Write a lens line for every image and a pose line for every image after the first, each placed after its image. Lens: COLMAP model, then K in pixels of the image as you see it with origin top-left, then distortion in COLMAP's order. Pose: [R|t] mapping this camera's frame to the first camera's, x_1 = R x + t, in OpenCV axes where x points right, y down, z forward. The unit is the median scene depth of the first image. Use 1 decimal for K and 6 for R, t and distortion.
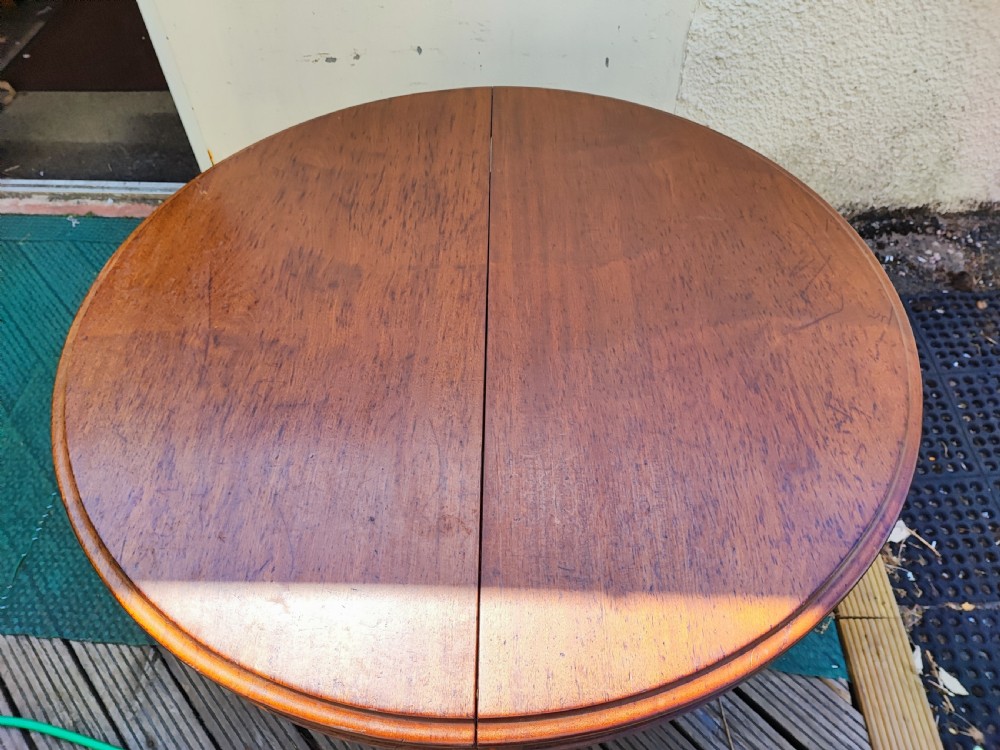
lens RADIAL K [[931.2, 0, 490.1], [0, 931.2, 452.5], [0, 0, 1]] dist [0.004876, -0.039894]
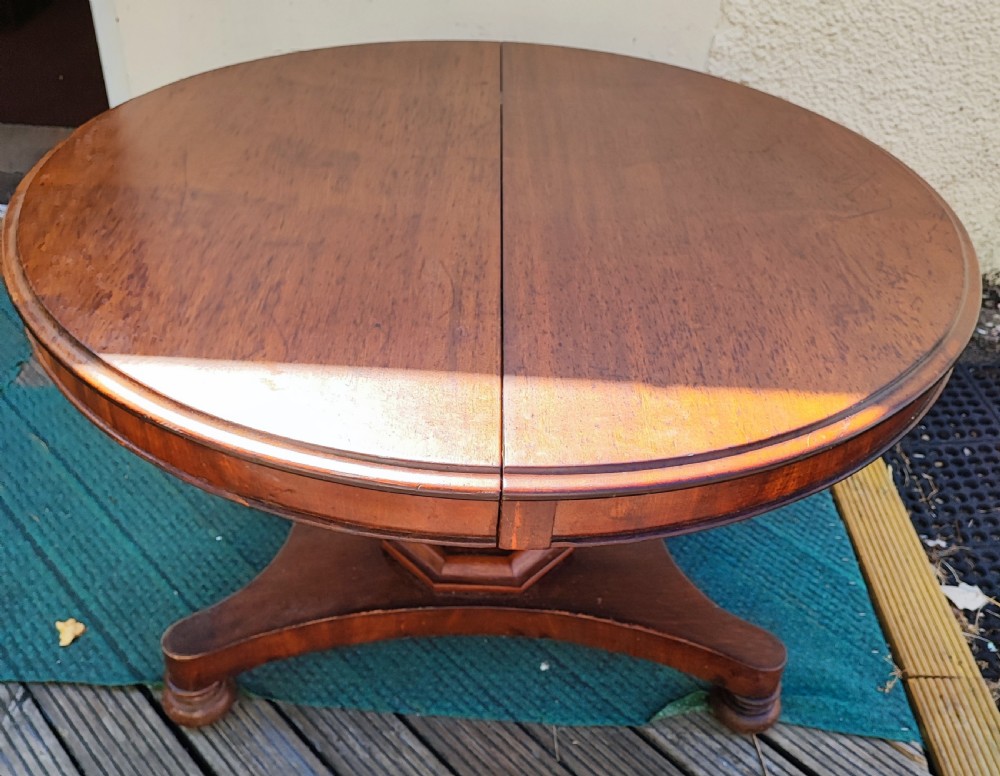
lens RADIAL K [[1251.3, 0, 524.8], [0, 1251.3, 400.5], [0, 0, 1]] dist [-0.066454, 0.252552]
pose [[0.996679, 0.049086, 0.064972, -0.033767], [-0.030138, 0.963593, -0.265670, 0.246835], [-0.075648, 0.262830, 0.961872, -0.067414]]
